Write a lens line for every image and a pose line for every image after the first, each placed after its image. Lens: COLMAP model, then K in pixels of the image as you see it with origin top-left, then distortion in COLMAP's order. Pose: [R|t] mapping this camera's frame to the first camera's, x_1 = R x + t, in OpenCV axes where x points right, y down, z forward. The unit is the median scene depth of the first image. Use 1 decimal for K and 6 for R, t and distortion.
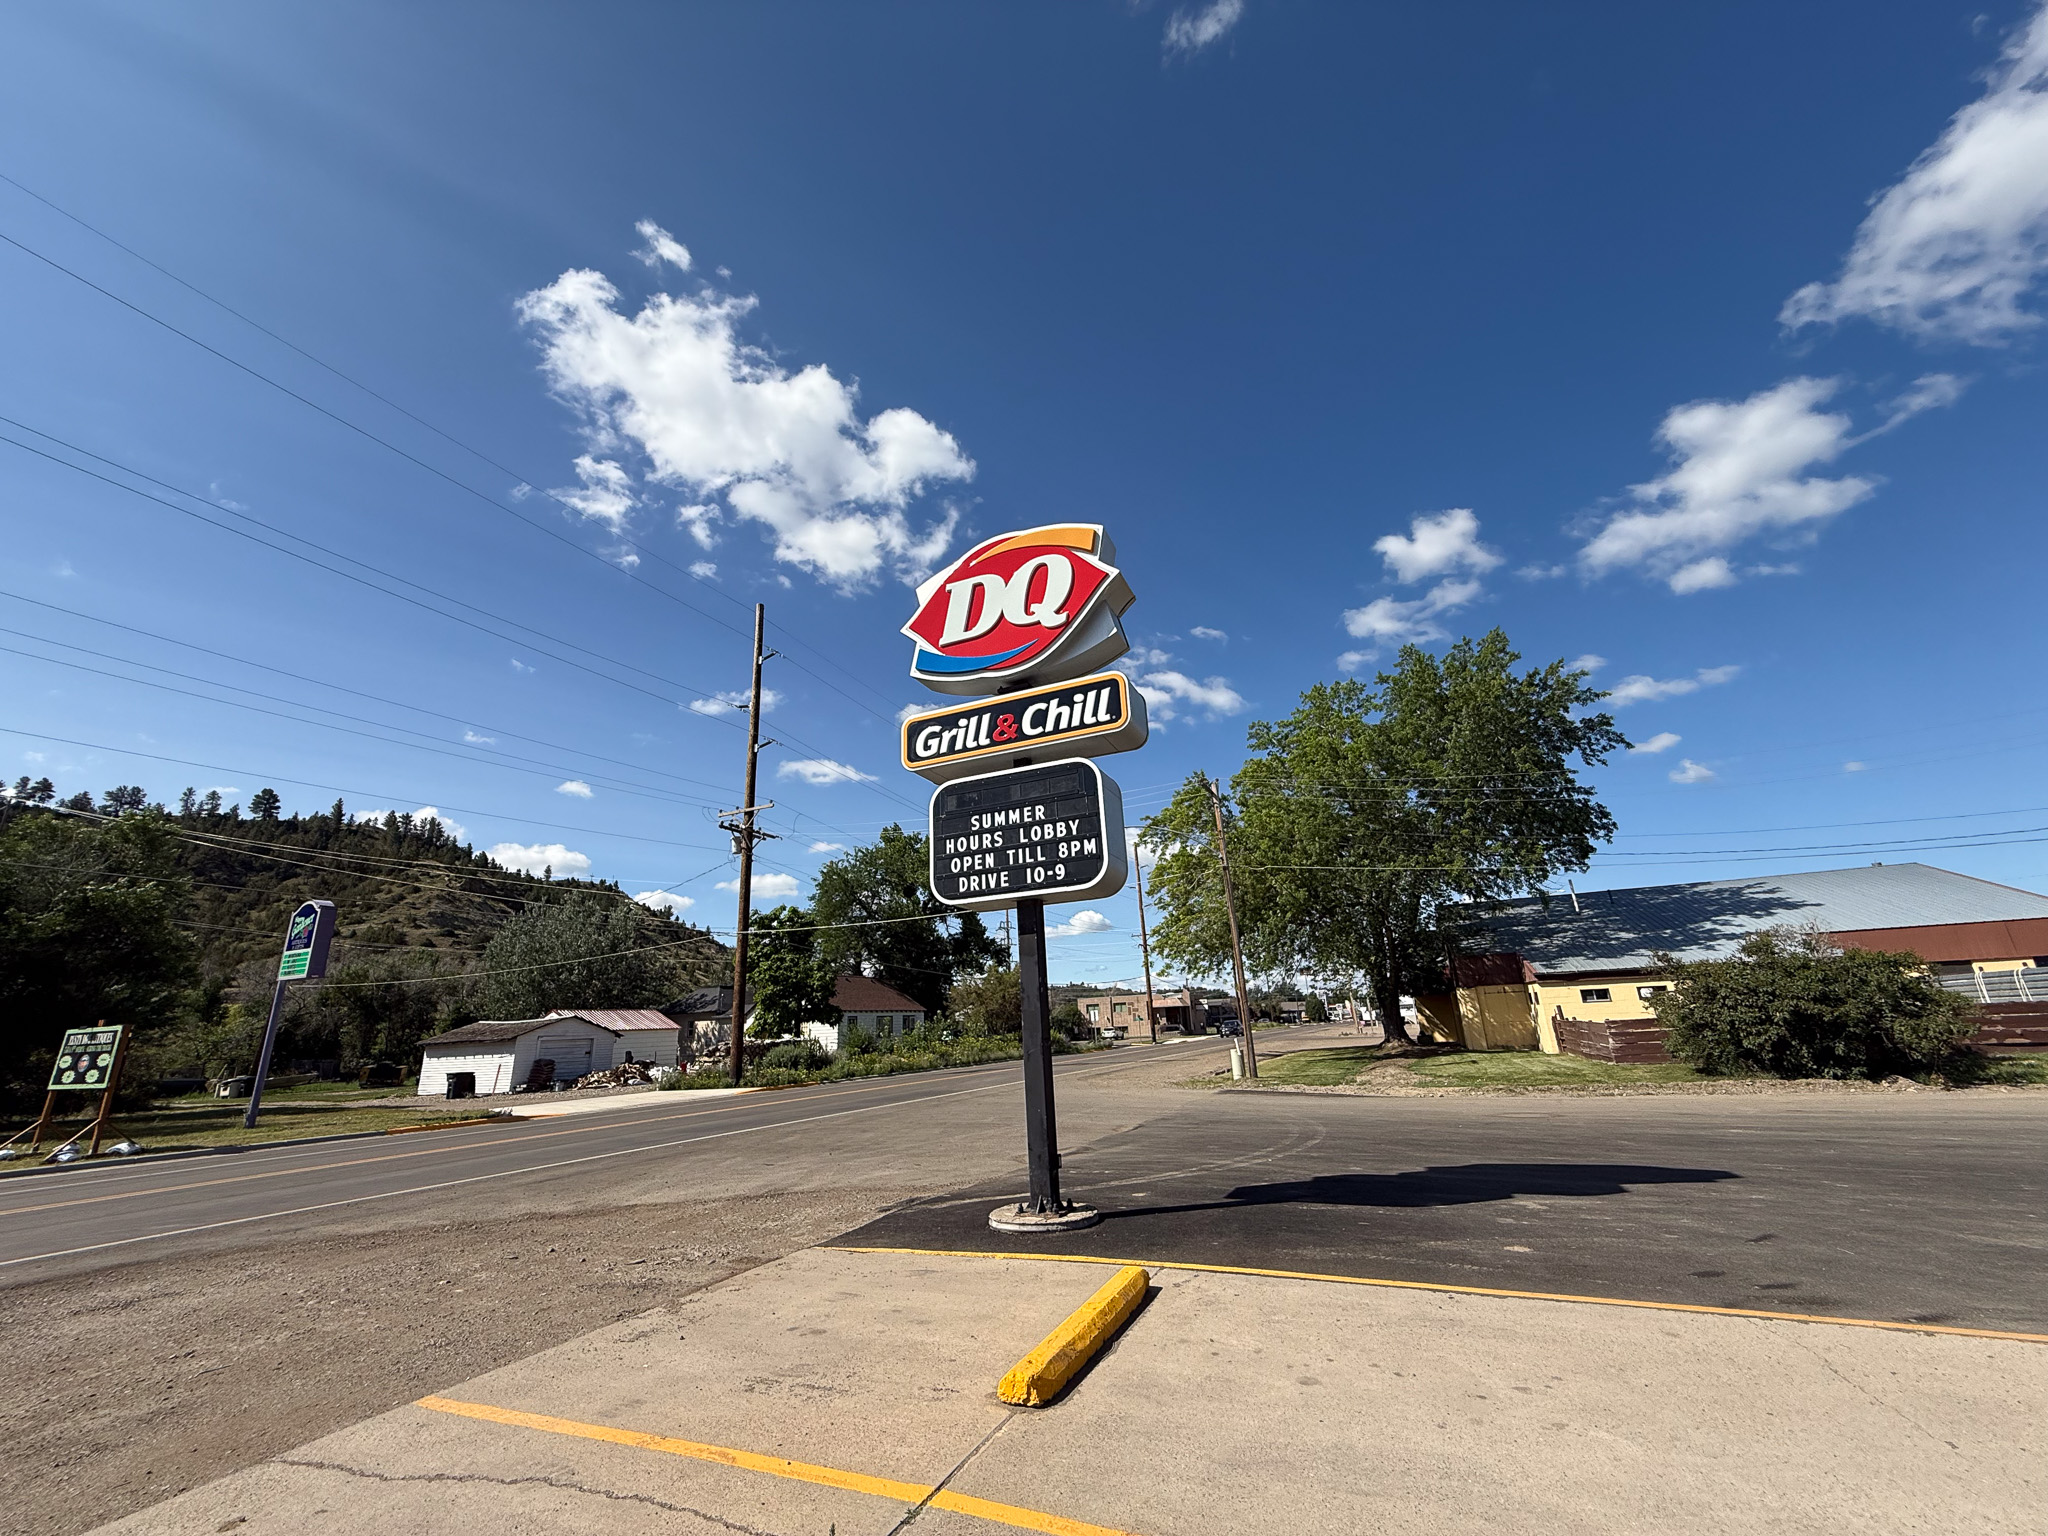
lens RADIAL K [[813.7, 0, 1021.2], [0, 813.7, 772.1], [0, 0, 1]] dist [-0.000139, 0.000126]
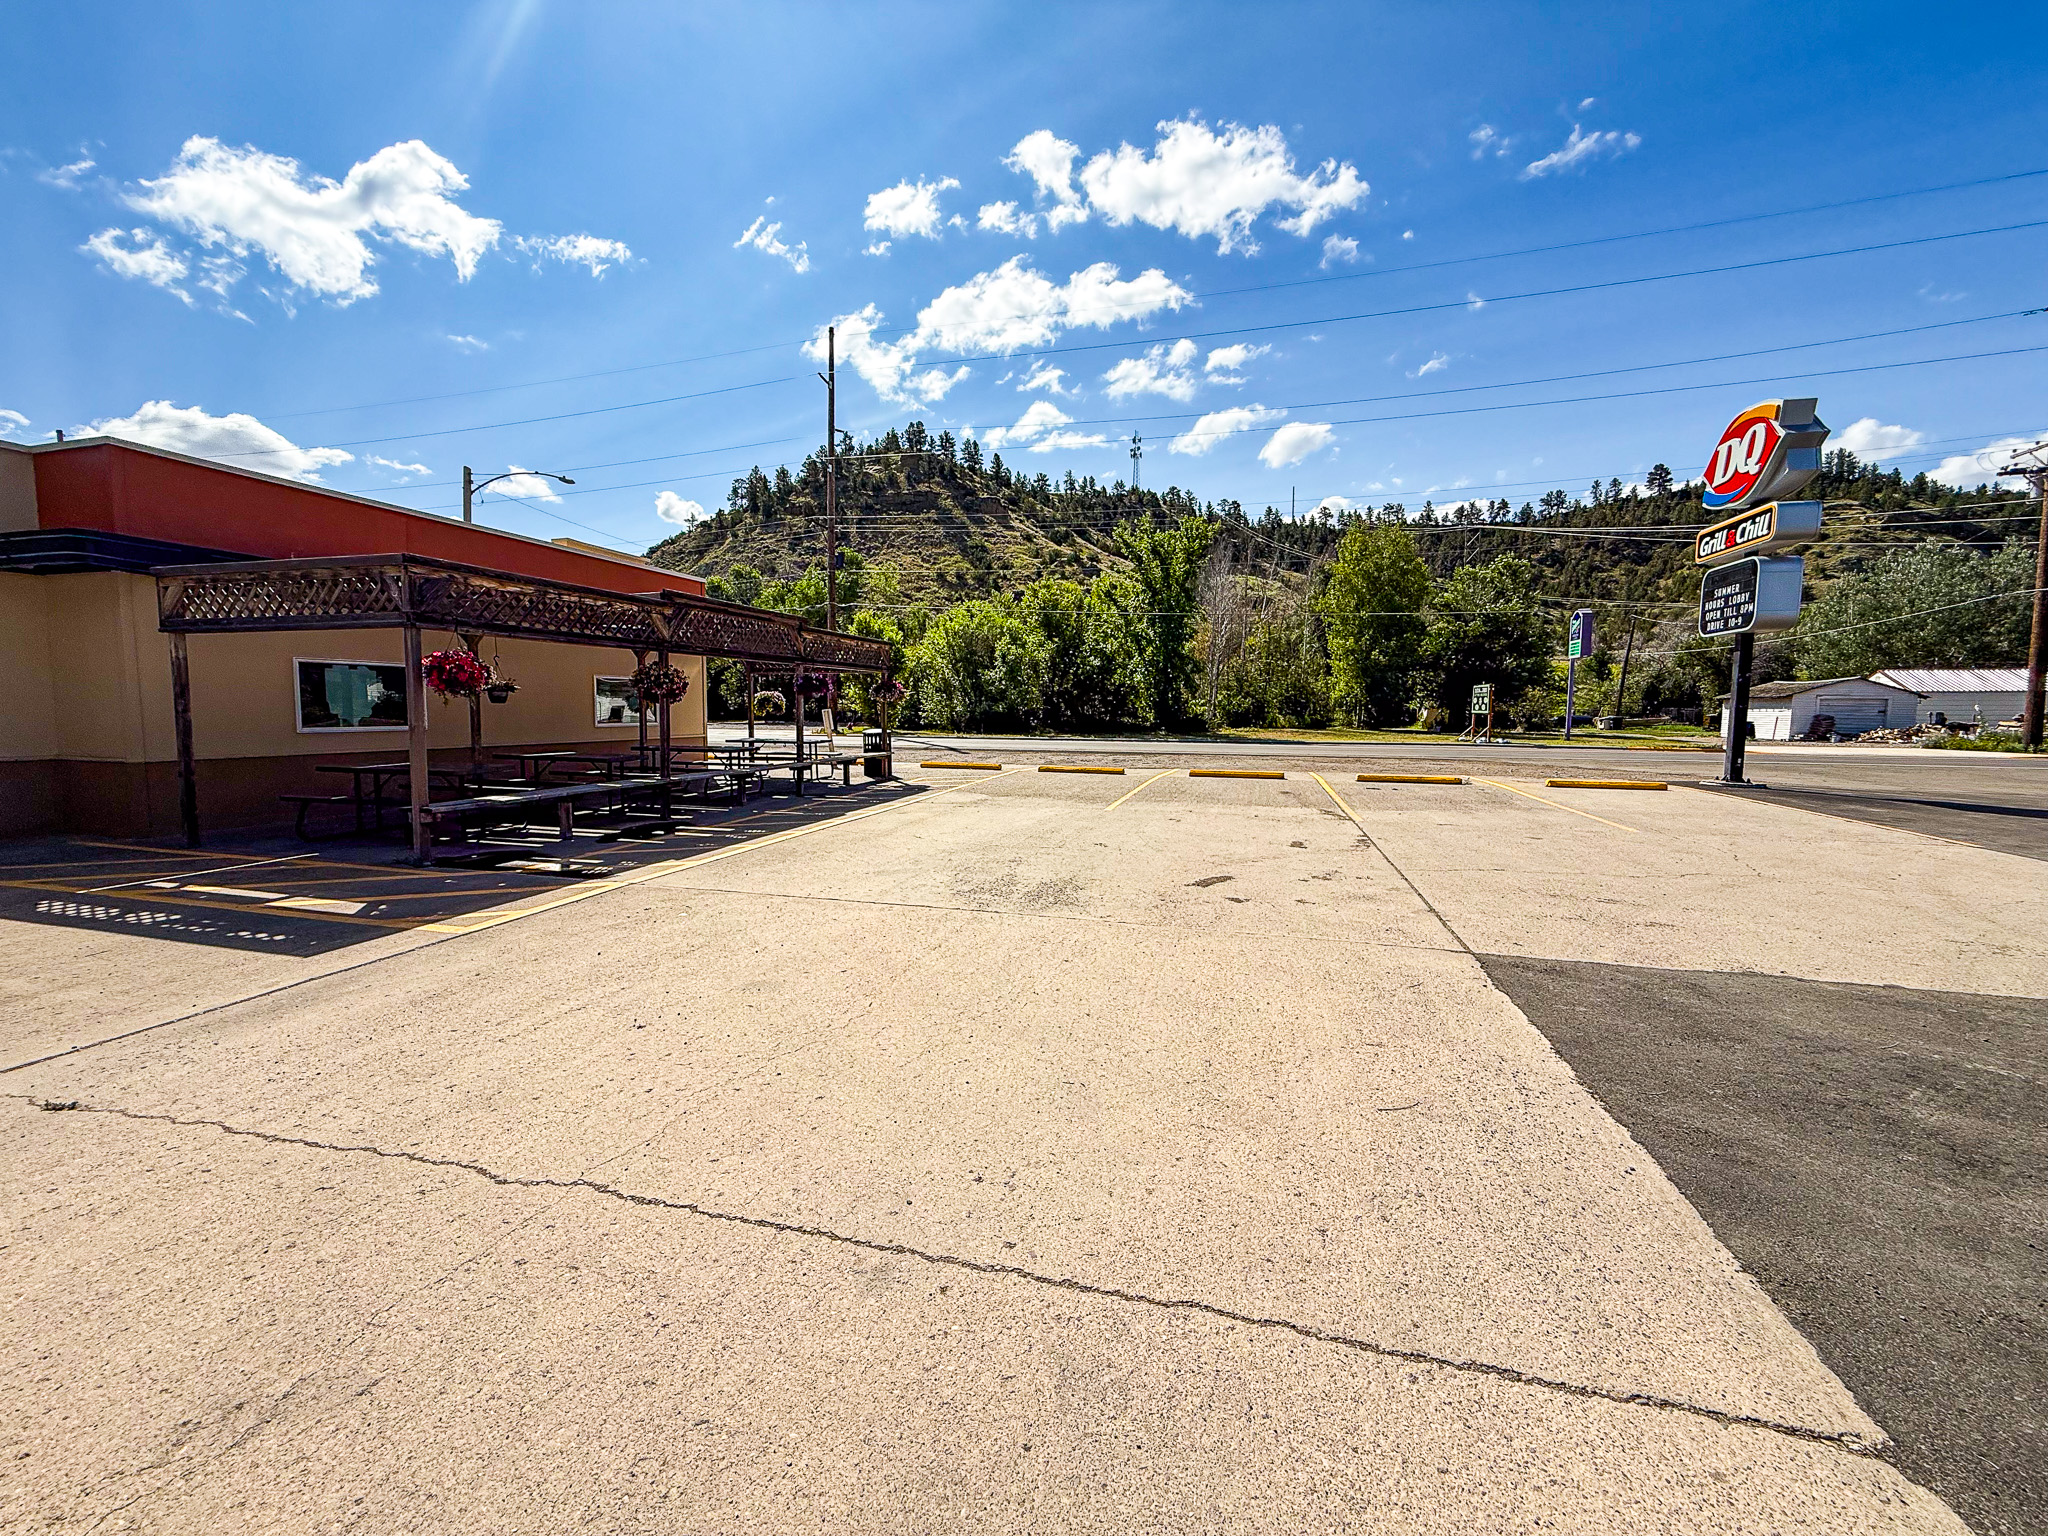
lens RADIAL K [[813.7, 0, 1021.2], [0, 813.7, 772.1], [0, 0, 1]] dist [-0.000139, 0.000126]
pose [[0.148685, 0.121770, -0.981359, 0.575703], [0.285869, 0.944726, 0.160536, -0.110992], [0.946663, -0.304409, 0.105657, -0.303778]]
